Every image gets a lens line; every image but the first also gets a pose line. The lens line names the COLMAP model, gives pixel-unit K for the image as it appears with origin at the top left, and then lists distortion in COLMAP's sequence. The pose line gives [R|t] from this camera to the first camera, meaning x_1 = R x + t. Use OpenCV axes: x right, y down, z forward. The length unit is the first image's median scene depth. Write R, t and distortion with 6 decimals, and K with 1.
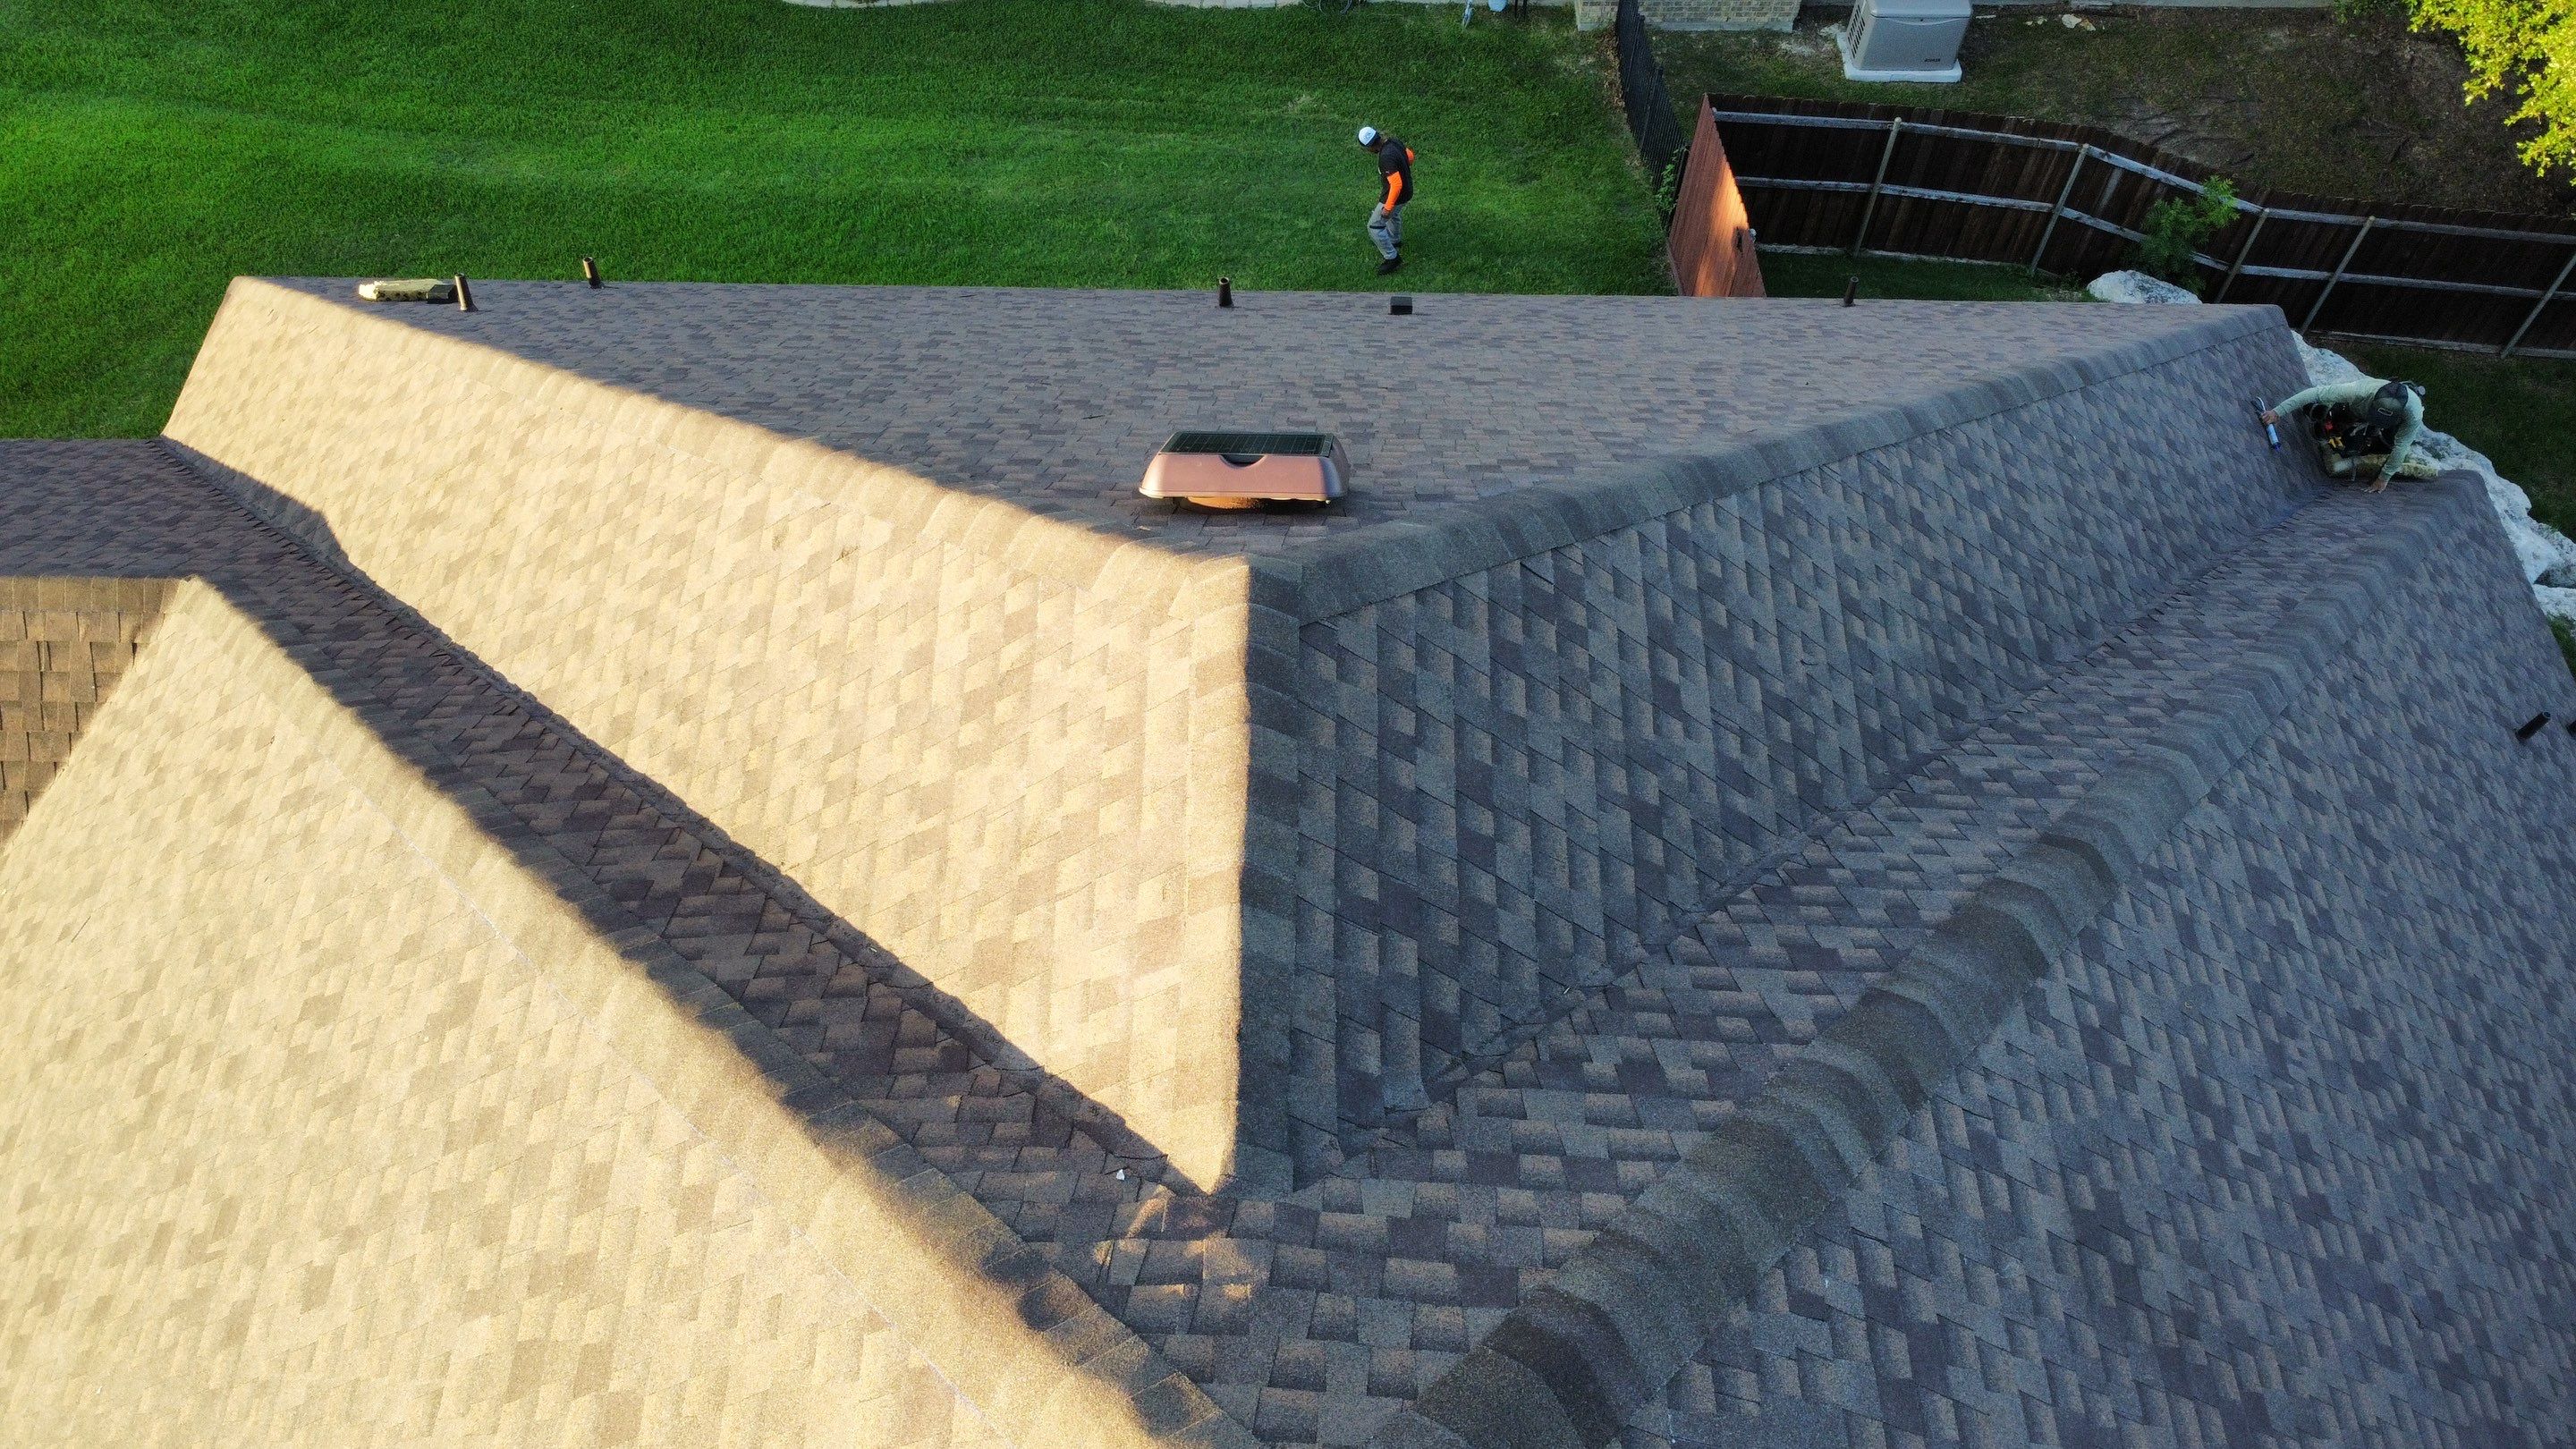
lens RADIAL K [[1935.1, 0, 1286.8], [0, 1935.1, 697.8], [0, 0, 1]] dist [-0.000803, 0.000779]
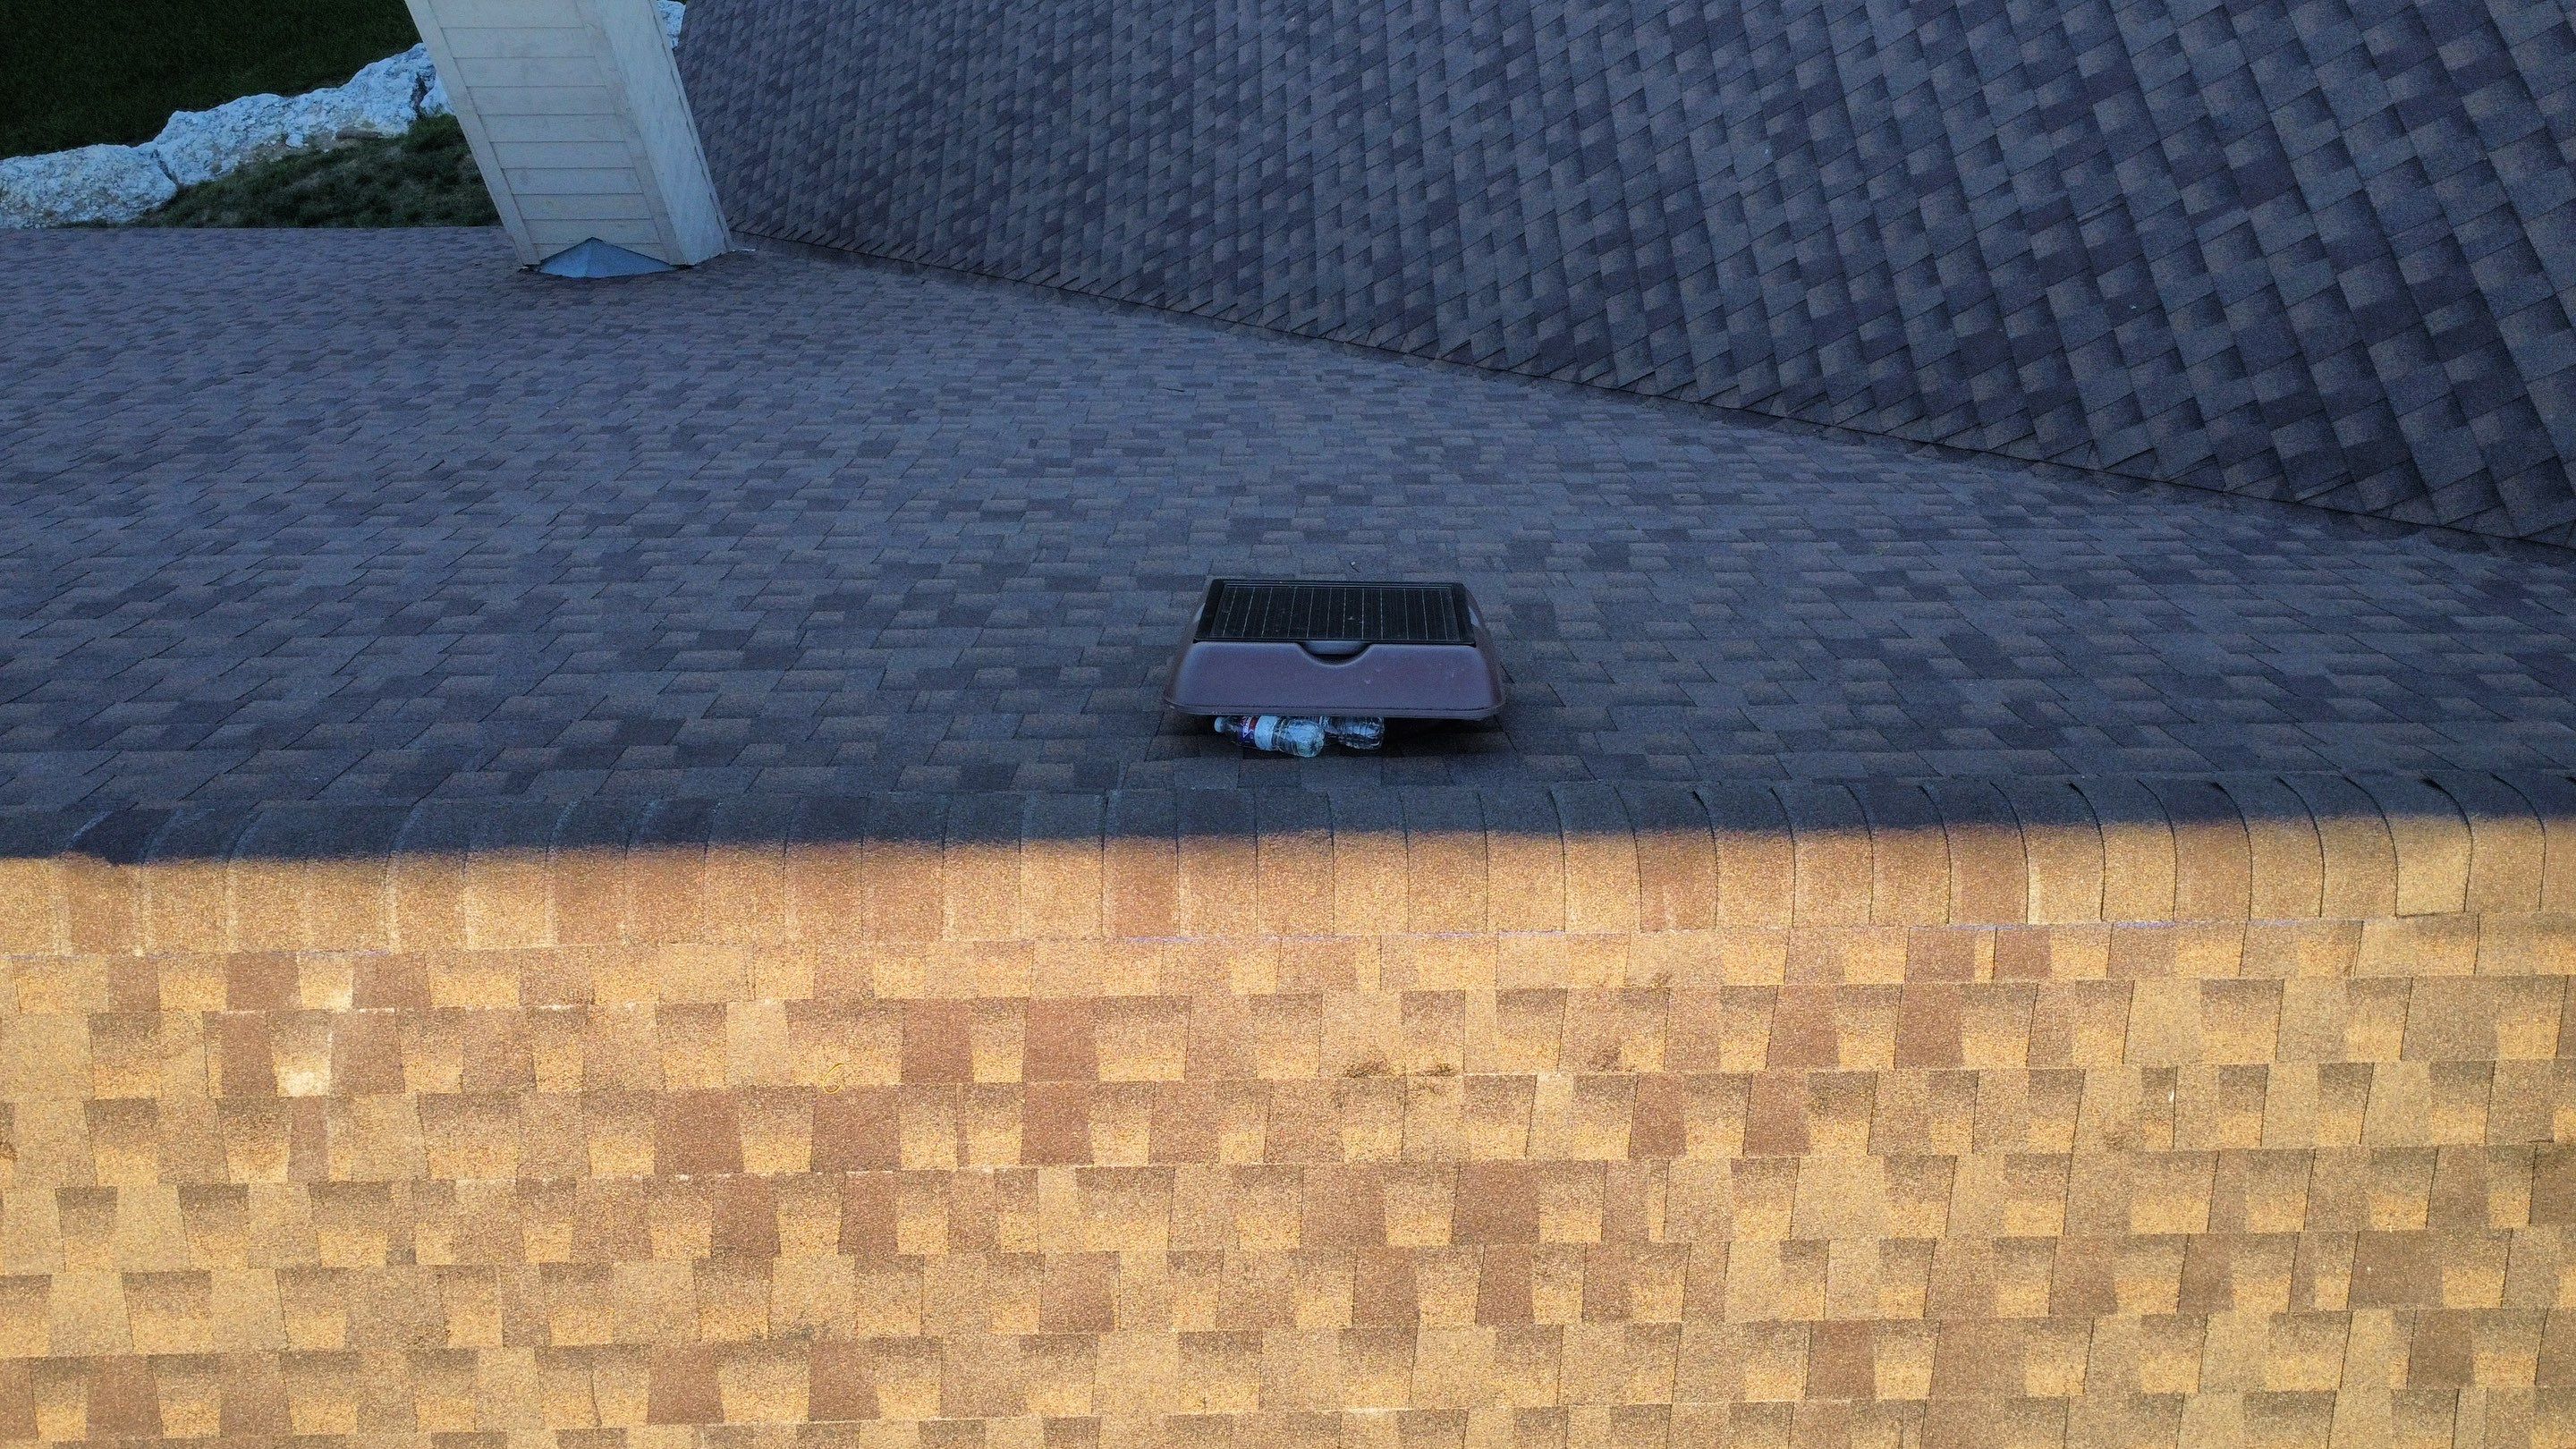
lens RADIAL K [[1935.1, 0, 1291.4], [0, 1935.1, 689.6], [0, 0, 1]] dist [-0.000803, 0.000779]
pose [[-0.030636, -0.859010, 0.511041, -0.074453], [0.812350, 0.276493, 0.513458, 0.100171], [-0.582365, 0.430875, 0.689346, -0.039698]]
